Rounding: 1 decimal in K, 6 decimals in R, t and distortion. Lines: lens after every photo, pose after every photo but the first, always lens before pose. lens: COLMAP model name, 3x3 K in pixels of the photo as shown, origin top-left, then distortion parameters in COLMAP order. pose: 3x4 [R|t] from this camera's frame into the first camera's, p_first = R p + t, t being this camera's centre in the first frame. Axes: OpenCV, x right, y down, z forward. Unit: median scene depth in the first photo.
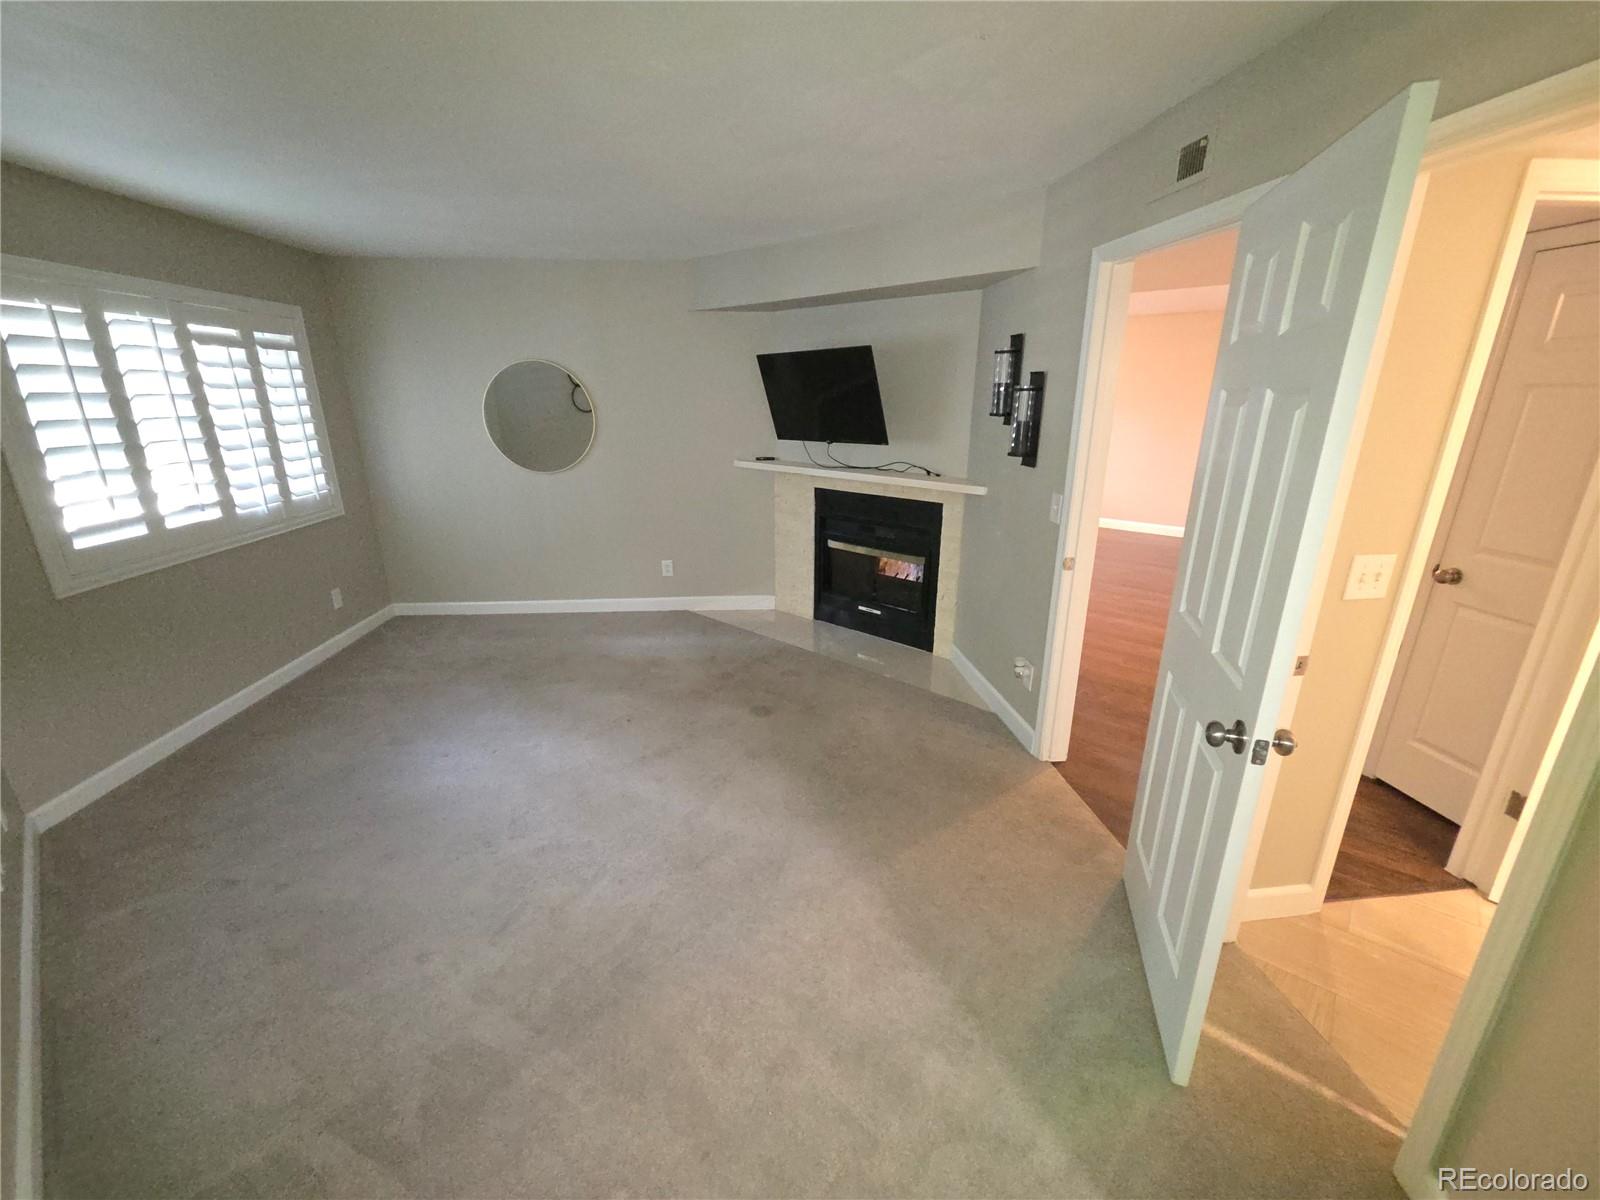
lens RADIAL K [[656.9, 0, 800.7], [0, 656.9, 606.2], [0, 0, 1]] dist [0.003748, 0.000316]
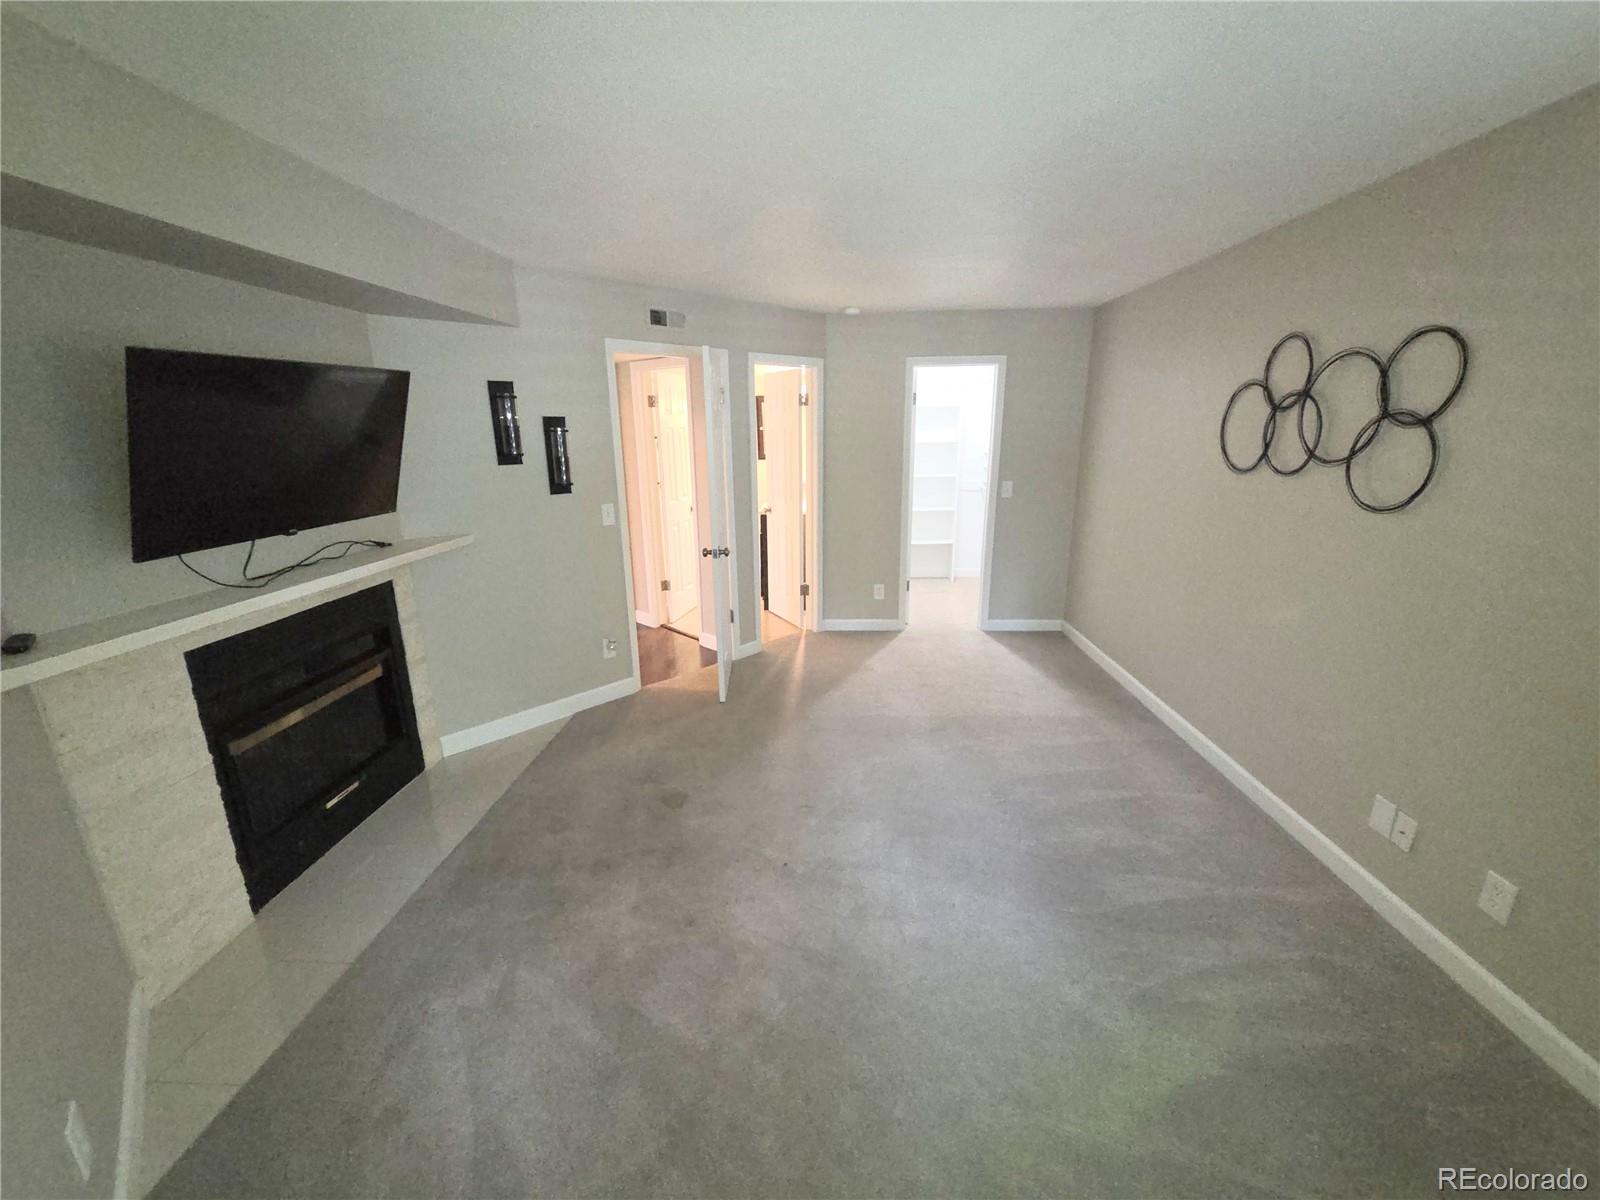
lens RADIAL K [[656.9, 0, 800.7], [0, 656.9, 606.2], [0, 0, 1]] dist [0.003748, 0.000316]
pose [[-0.651590, -0.200366, 0.731631, -0.625821], [0.238002, 0.861785, 0.447976, -0.340301], [-0.720267, 0.466026, -0.513843, 1.008098]]
